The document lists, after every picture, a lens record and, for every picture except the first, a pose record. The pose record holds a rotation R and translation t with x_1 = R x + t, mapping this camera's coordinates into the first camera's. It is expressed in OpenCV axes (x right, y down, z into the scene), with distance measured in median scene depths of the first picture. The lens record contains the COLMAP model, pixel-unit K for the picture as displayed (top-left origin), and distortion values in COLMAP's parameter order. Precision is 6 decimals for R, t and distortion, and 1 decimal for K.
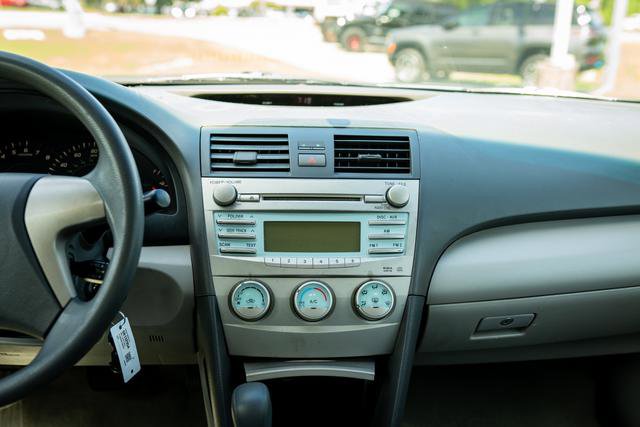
lens RADIAL K [[619.9, 0, 321.6], [0, 619.9, 213.4], [0, 0, 1]] dist [-0.004052, 0.027082]
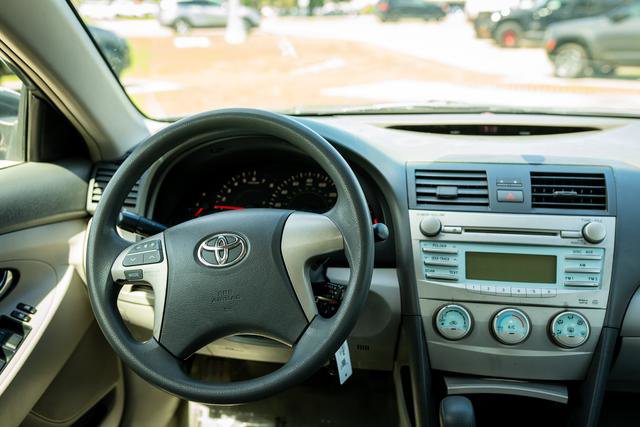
lens RADIAL K [[619.9, 0, 321.6], [0, 619.9, 213.4], [0, 0, 1]] dist [-0.004052, 0.027082]
pose [[0.973012, 0.029118, -0.228911, -0.090741], [-0.028477, 0.999576, 0.006104, -0.054543], [0.228991, 0.000580, 0.973428, -0.144128]]
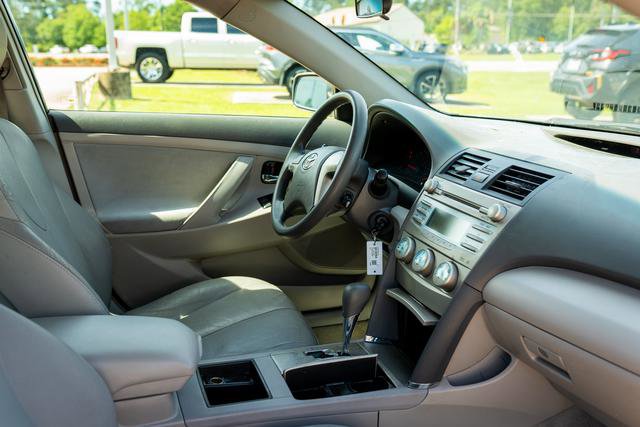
lens RADIAL K [[619.9, 0, 321.6], [0, 619.9, 213.4], [0, 0, 1]] dist [-0.004052, 0.027082]
pose [[0.254305, 0.211836, -0.943639, 1.269029], [-0.285184, 0.948756, 0.136129, -0.100267], [0.924121, 0.234493, 0.301686, 0.278847]]
